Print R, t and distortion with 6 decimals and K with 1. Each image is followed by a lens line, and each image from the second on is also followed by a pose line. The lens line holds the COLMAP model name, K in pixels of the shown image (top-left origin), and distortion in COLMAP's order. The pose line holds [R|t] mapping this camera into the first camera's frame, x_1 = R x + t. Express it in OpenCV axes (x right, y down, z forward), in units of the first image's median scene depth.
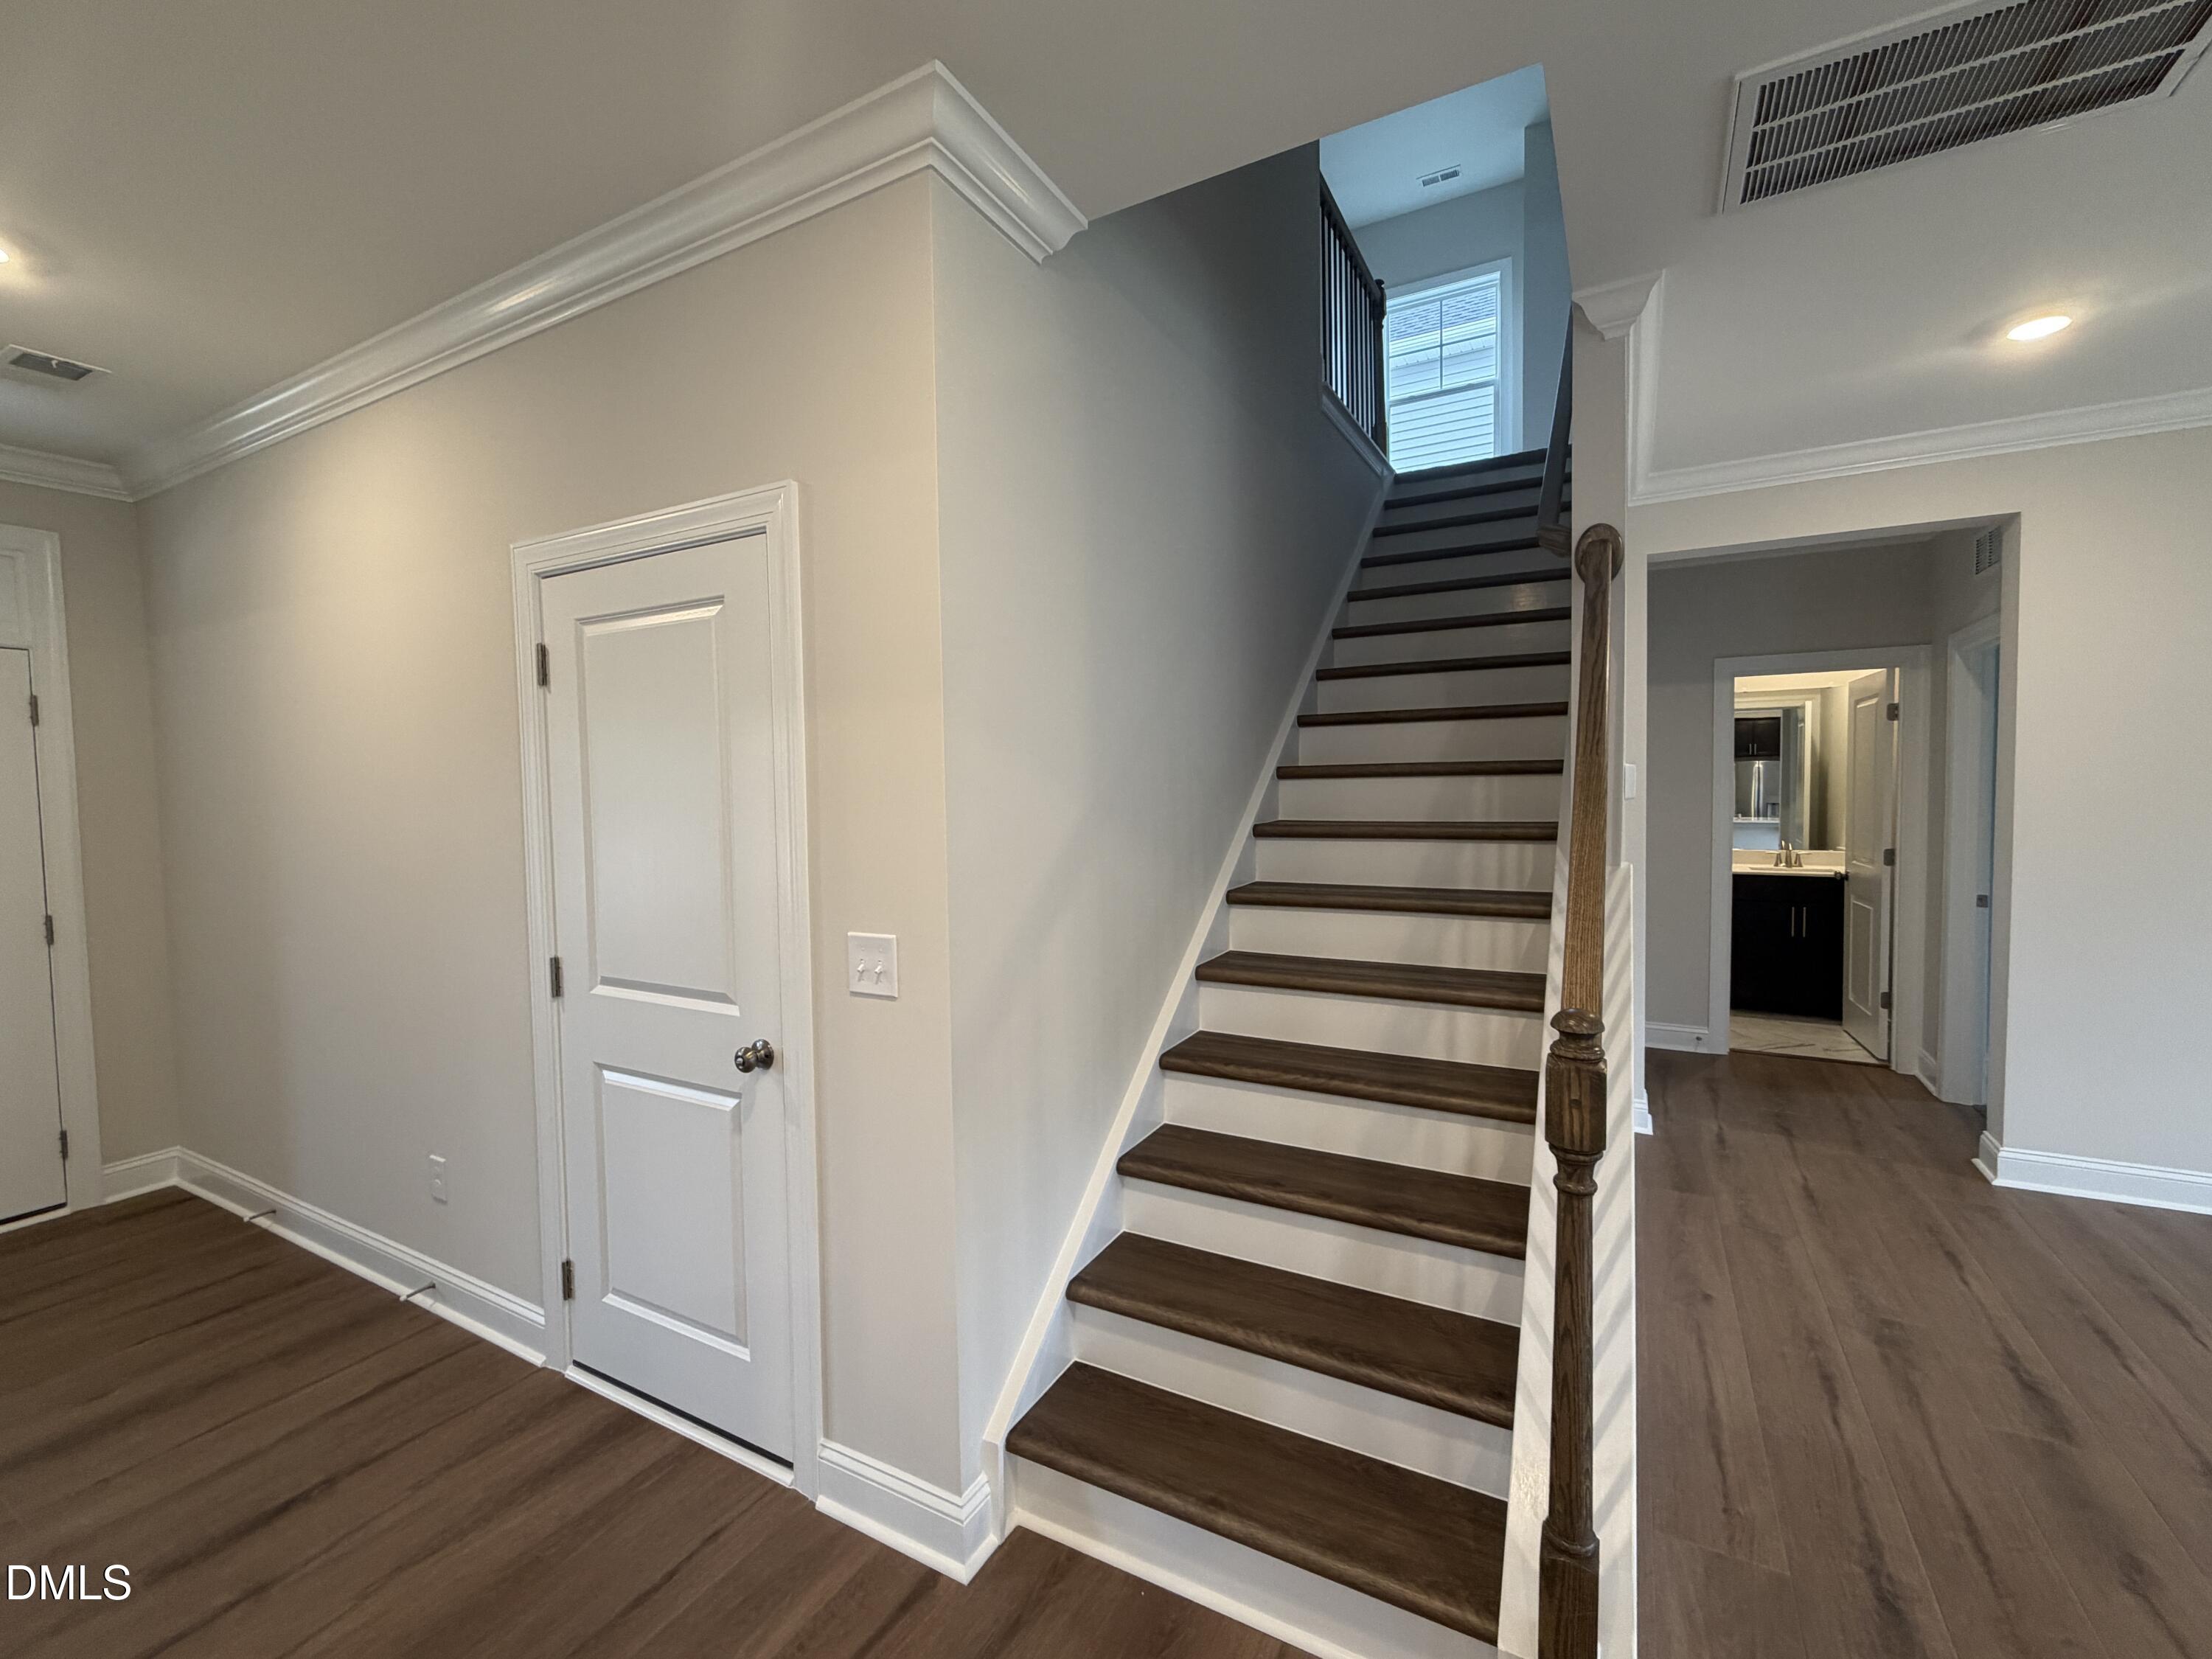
lens RADIAL K [[933.0, 0, 1100.3], [0, 933.0, 822.6], [0, 0, 1]] dist [-0.000378, -0.000292]
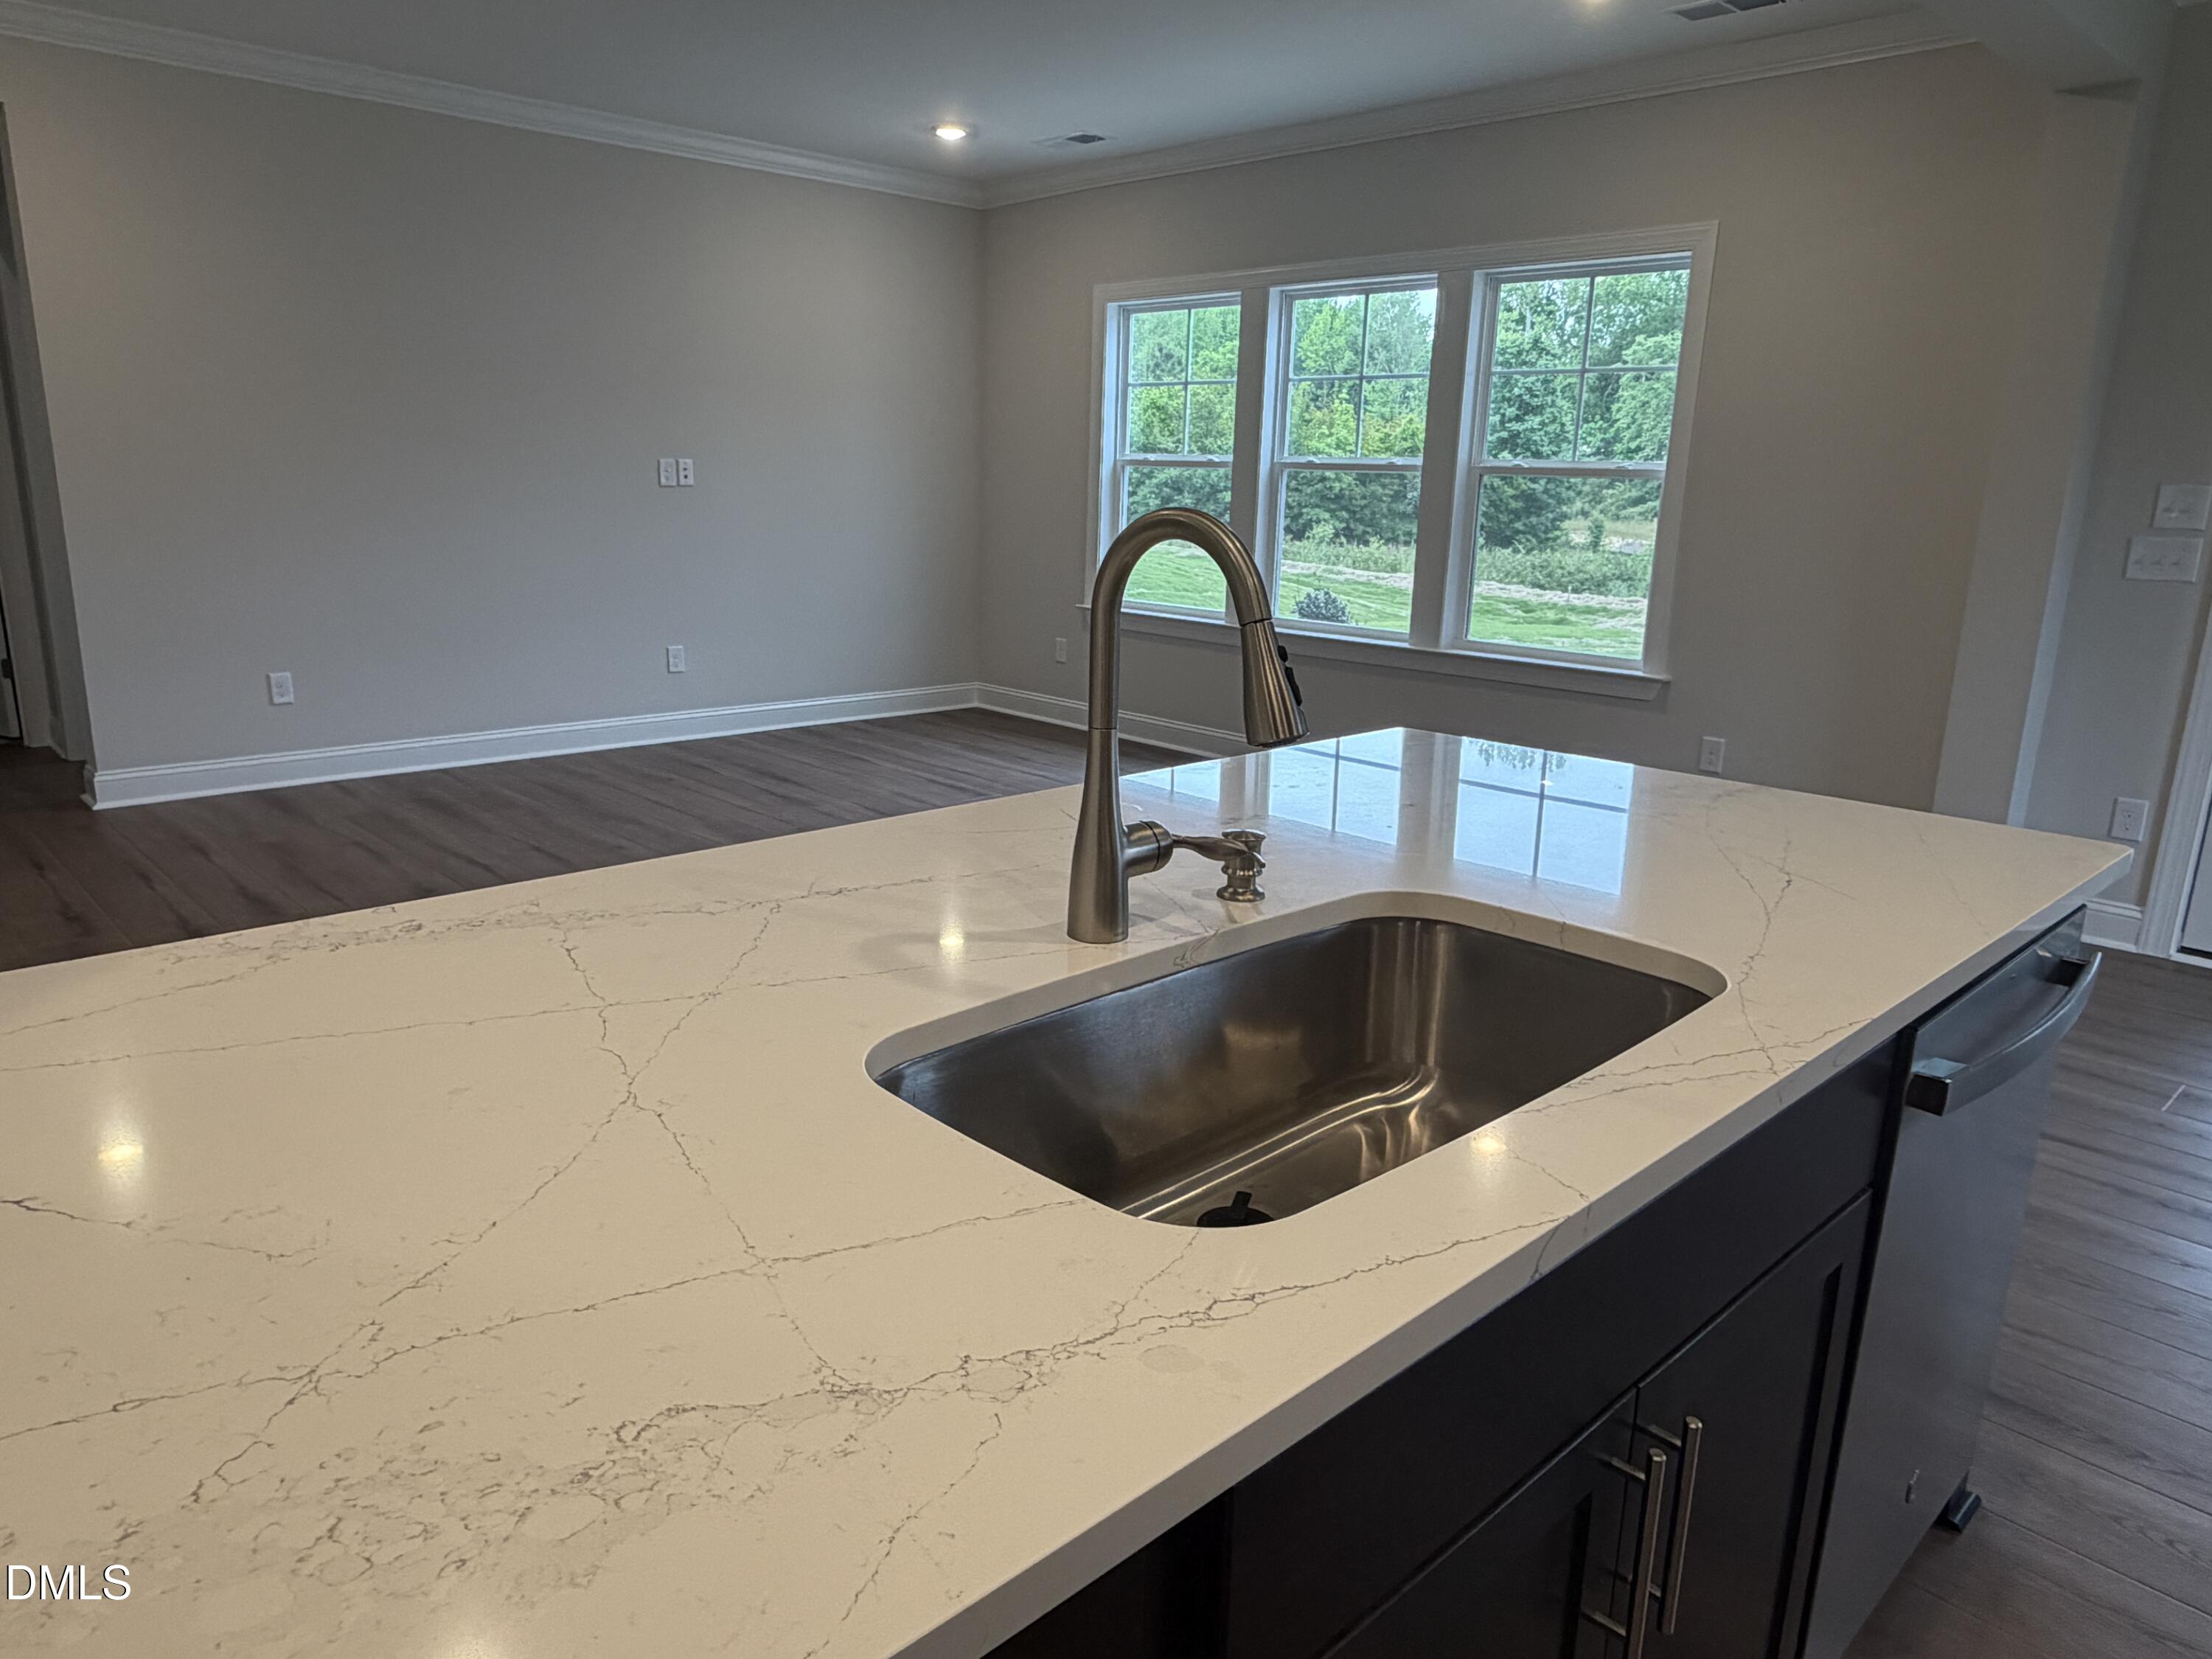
lens RADIAL K [[1460.4, 0, 1095.4], [0, 1460.4, 823.9], [0, 0, 1]] dist [0.000678, 0.000791]
pose [[0.294010, -0.202854, 0.934028, -0.275466], [0.004403, 0.977496, 0.210908, 0.092254], [-0.955792, -0.057897, 0.288287, -0.653036]]
